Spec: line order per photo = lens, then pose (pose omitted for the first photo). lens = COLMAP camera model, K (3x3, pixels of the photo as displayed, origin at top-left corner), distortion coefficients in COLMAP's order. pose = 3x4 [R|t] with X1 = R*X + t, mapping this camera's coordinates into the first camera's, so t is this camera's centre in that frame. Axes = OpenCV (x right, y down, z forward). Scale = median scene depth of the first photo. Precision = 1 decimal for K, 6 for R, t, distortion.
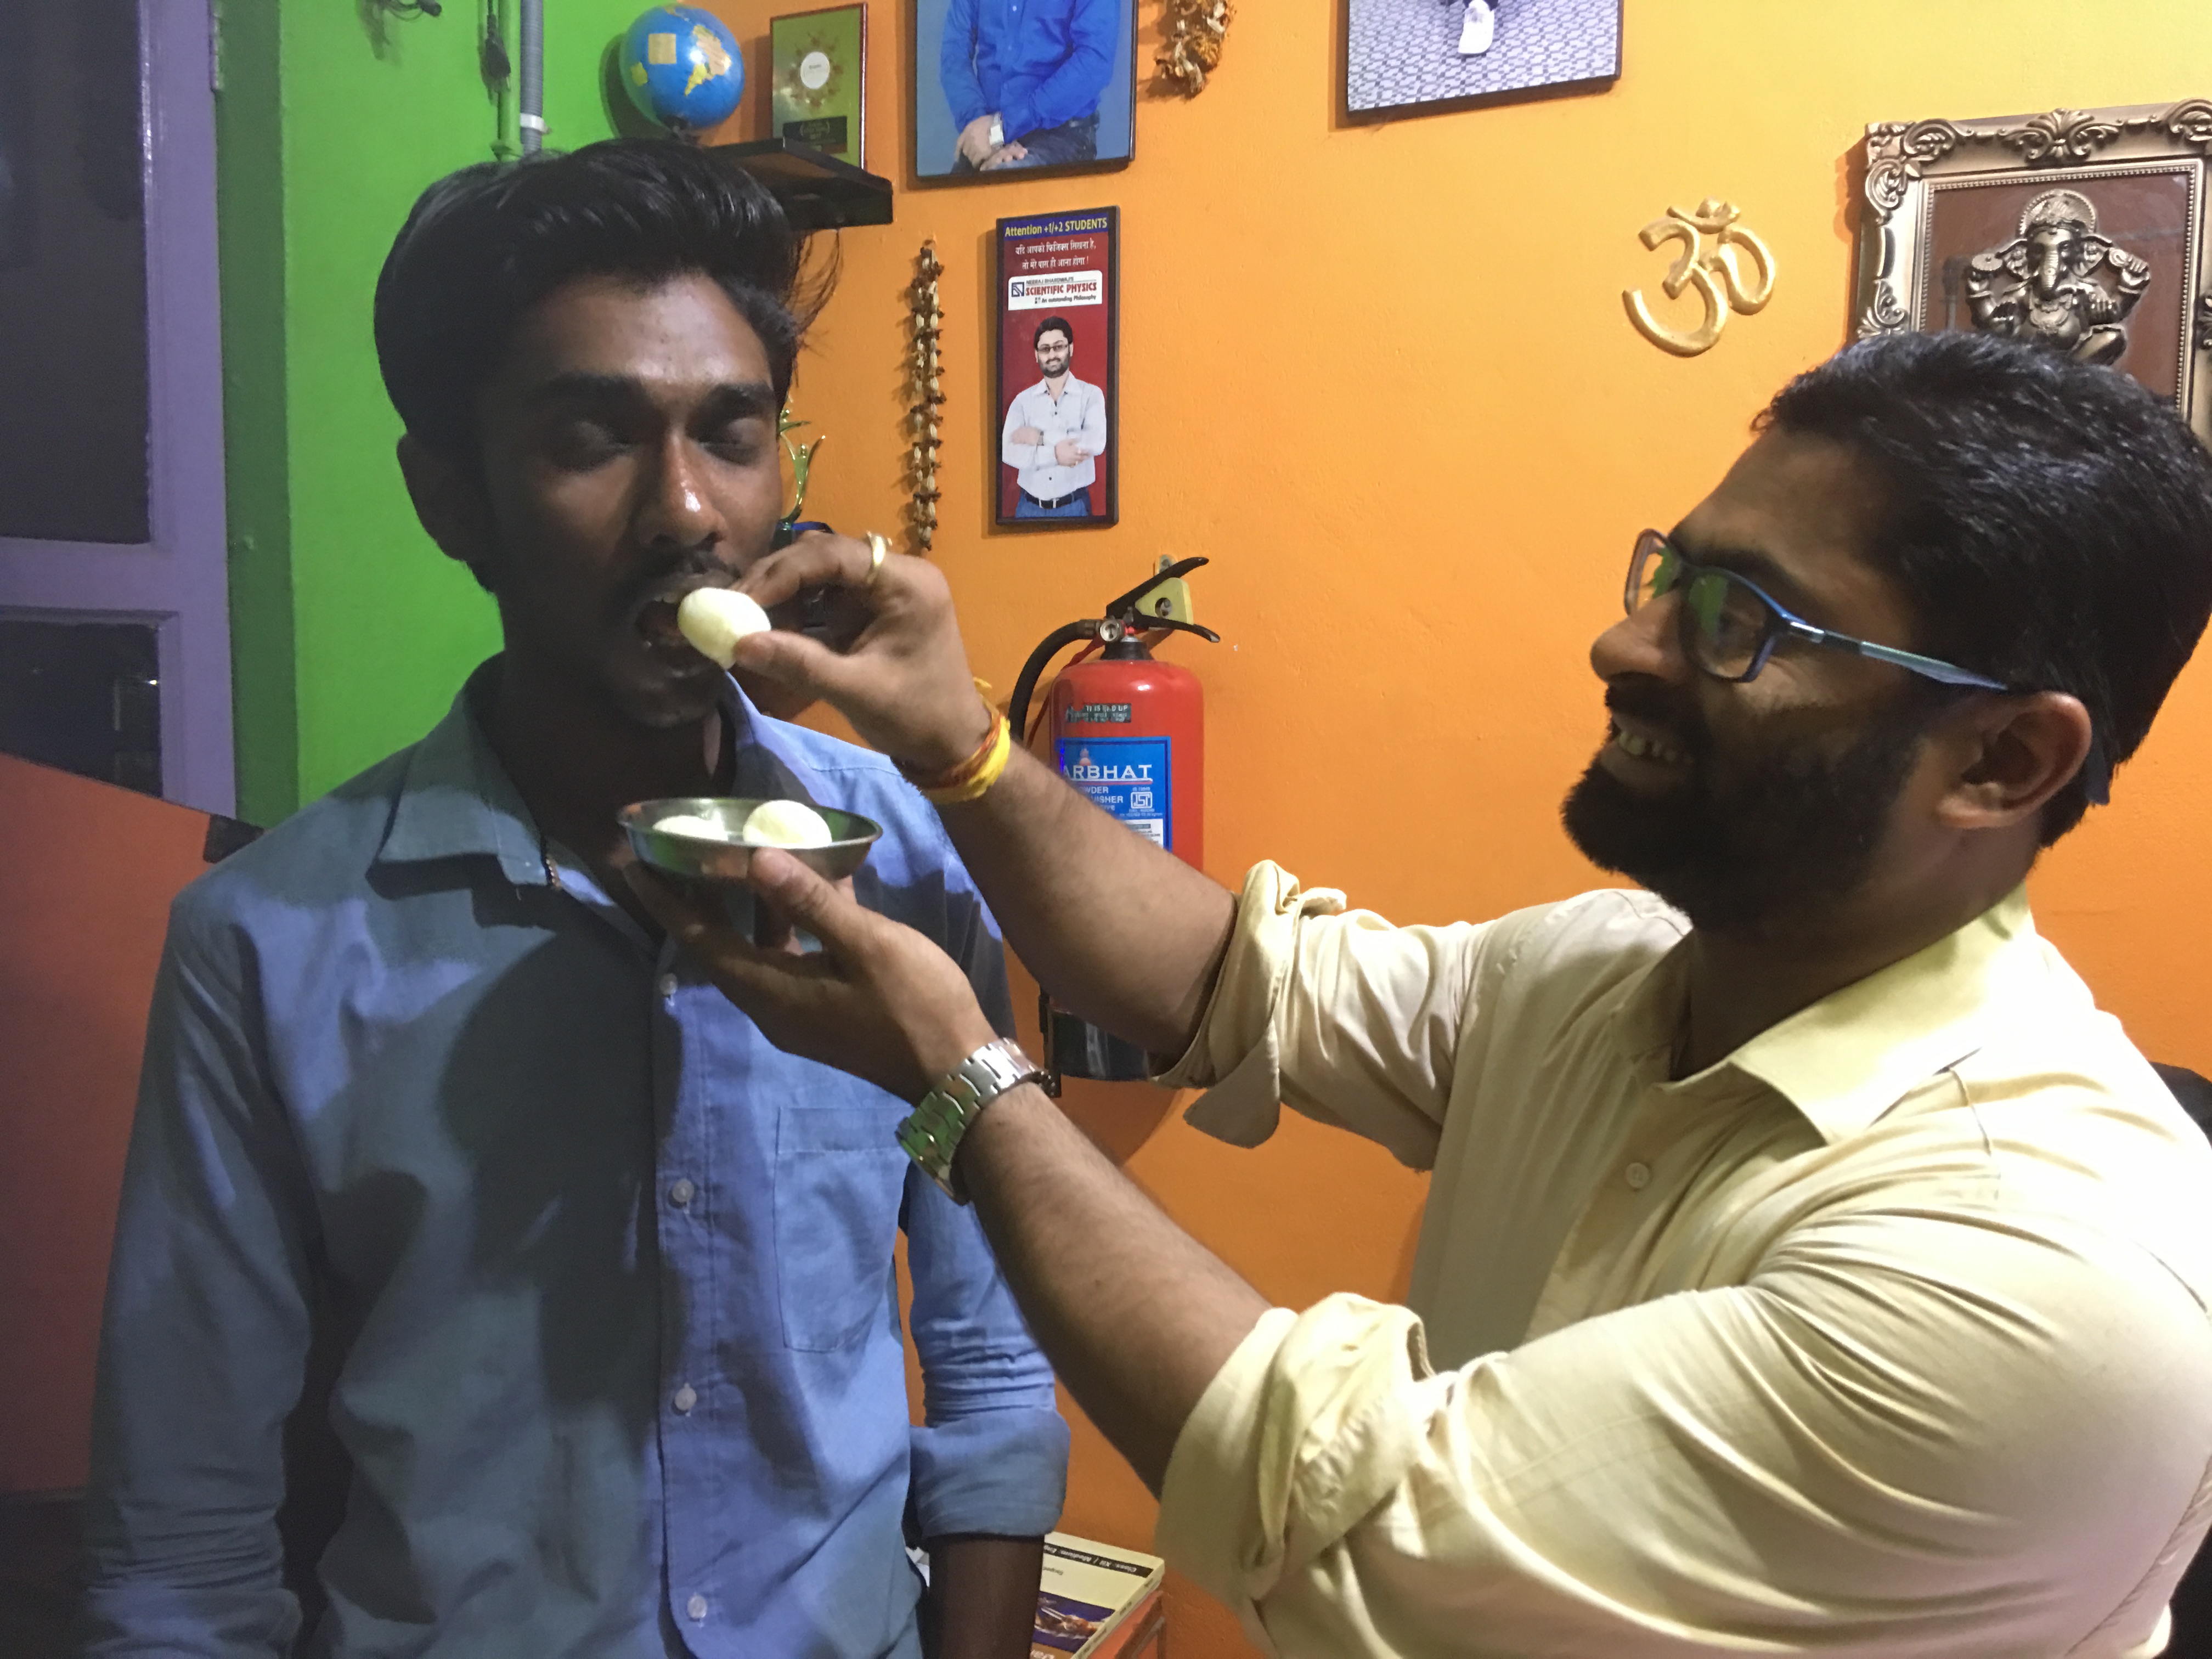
lens RADIAL K [[1836.2, 0, 1106.0], [0, 1836.2, 829.5], [0, 0, 1]] dist [0.041147, -0.130080]
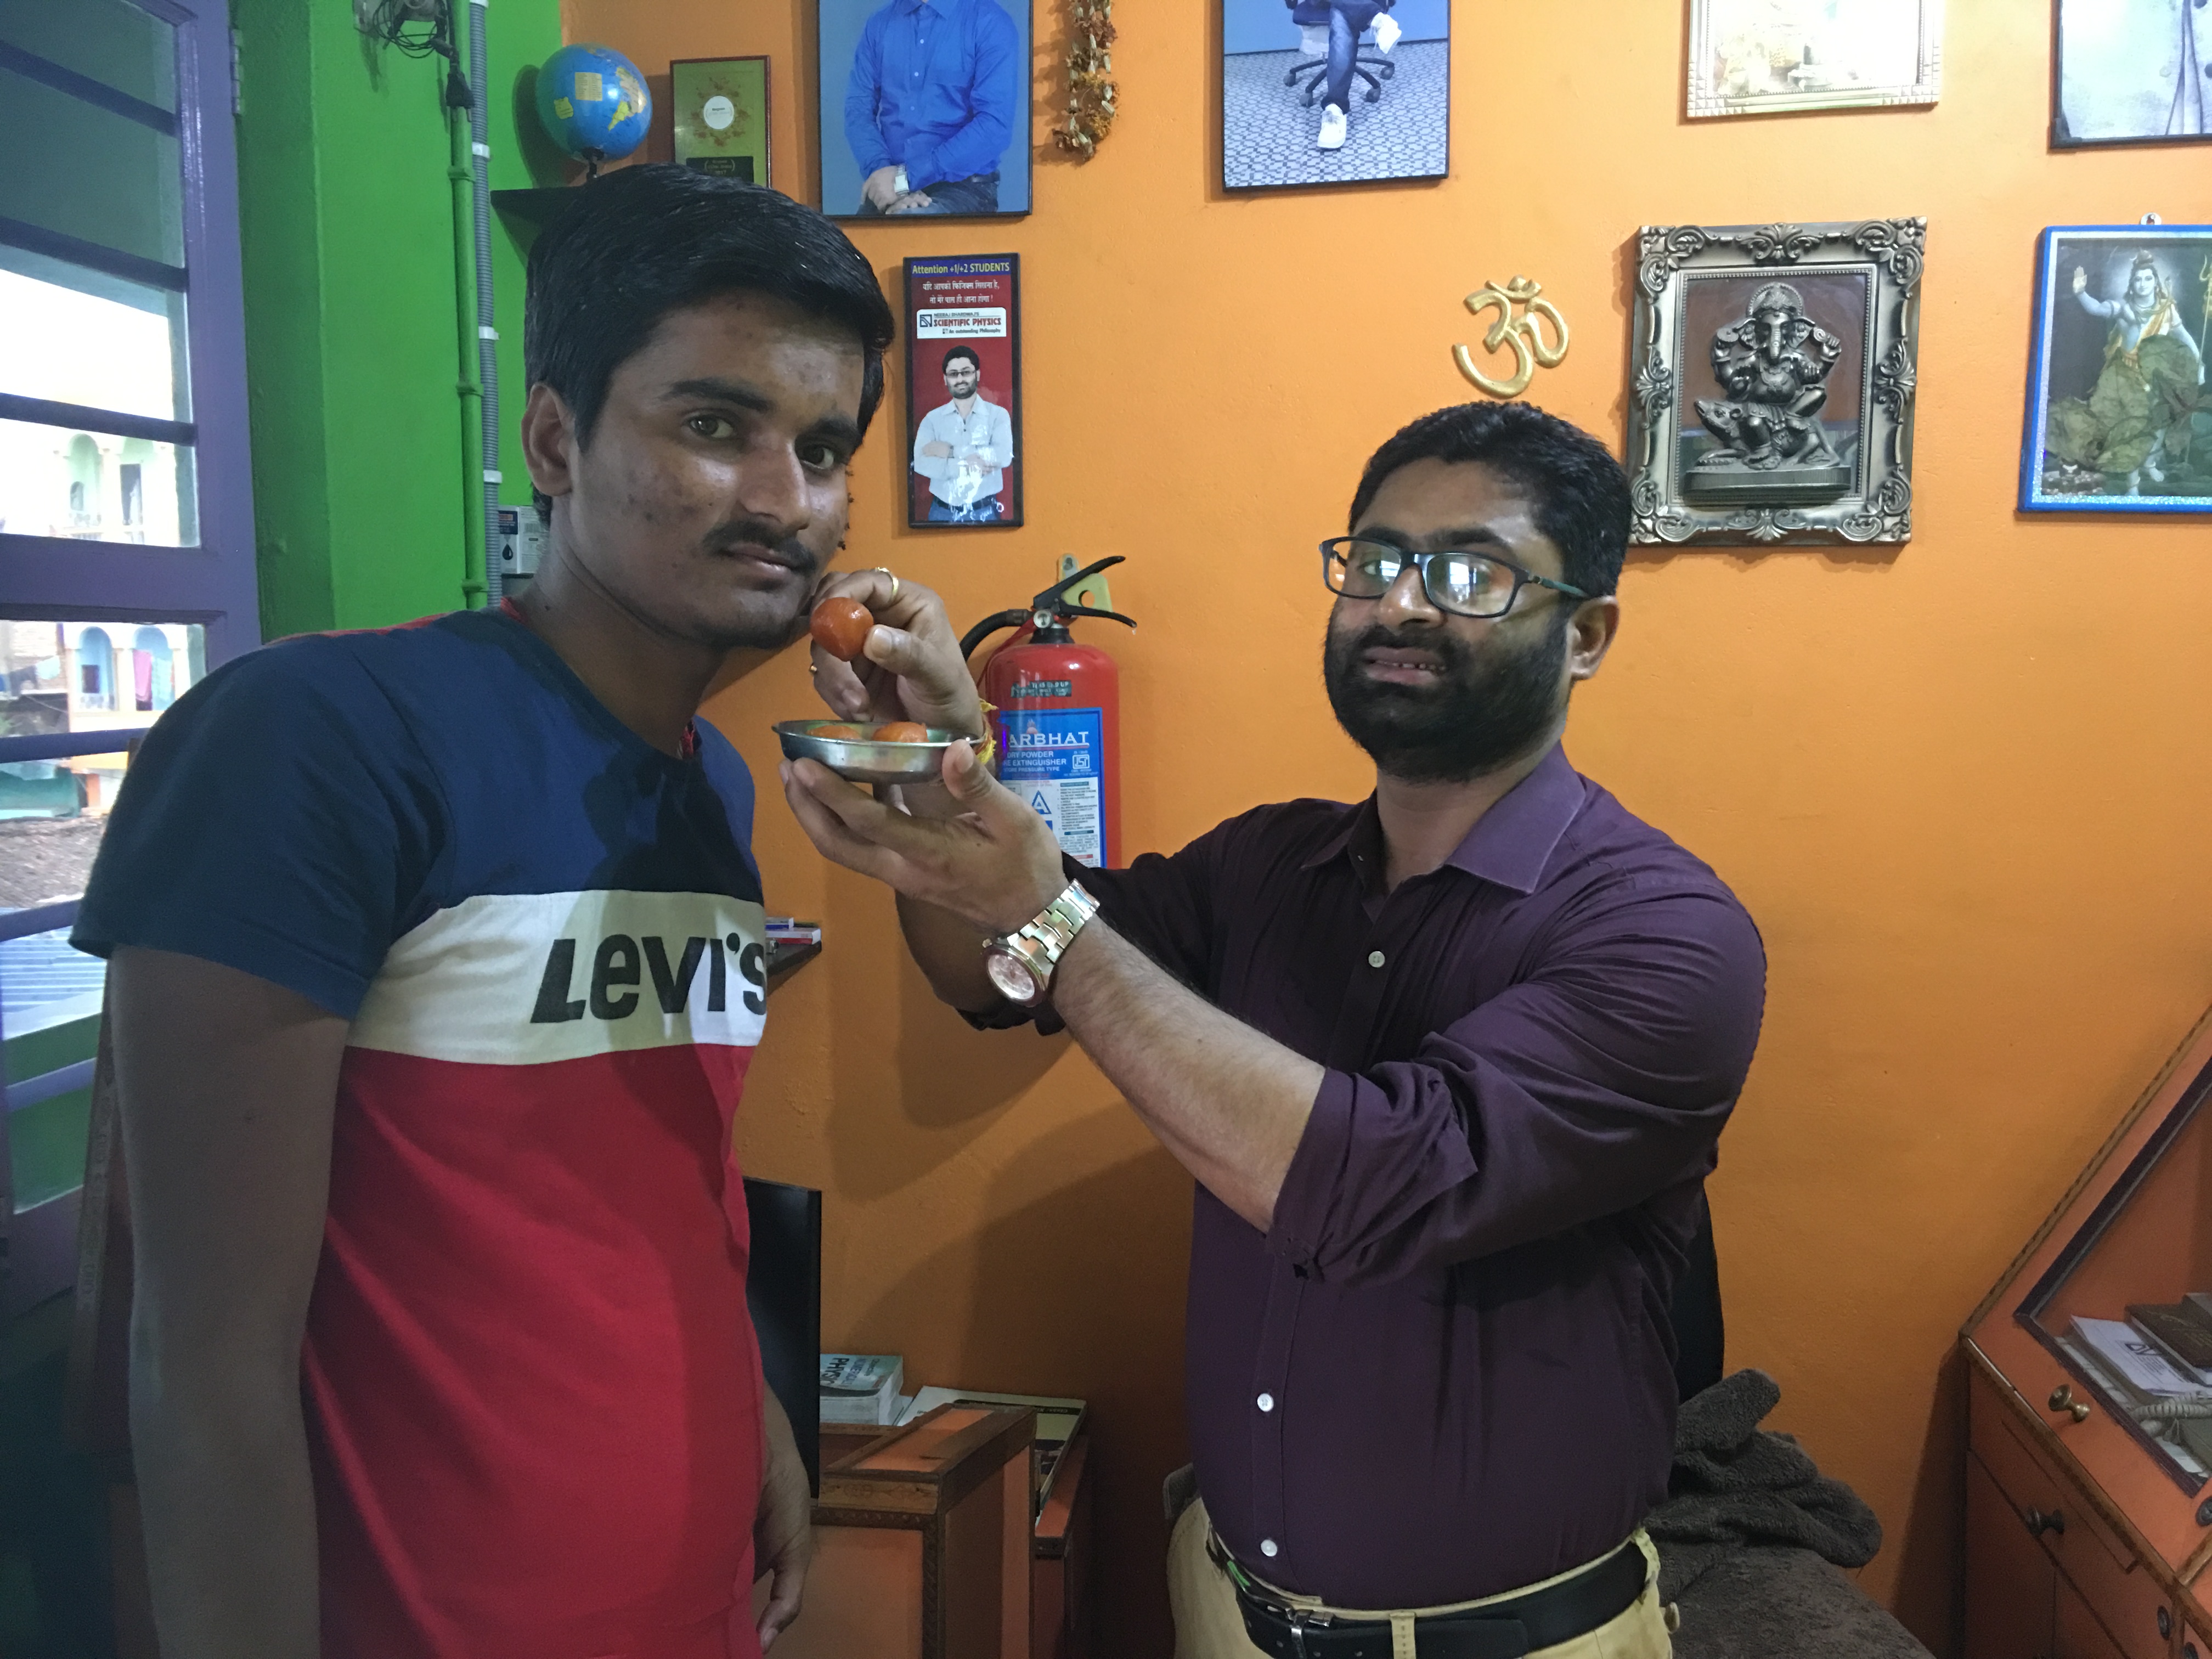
lens RADIAL K [[1836.2, 0, 1106.0], [0, 1836.2, 829.5], [0, 0, 1]] dist [0.041147, -0.130080]
pose [[0.957646, -0.046088, 0.284236, -0.295031], [0.042856, 0.998927, 0.017583, 0.007298], [-0.284741, -0.004657, 0.958593, -0.135870]]
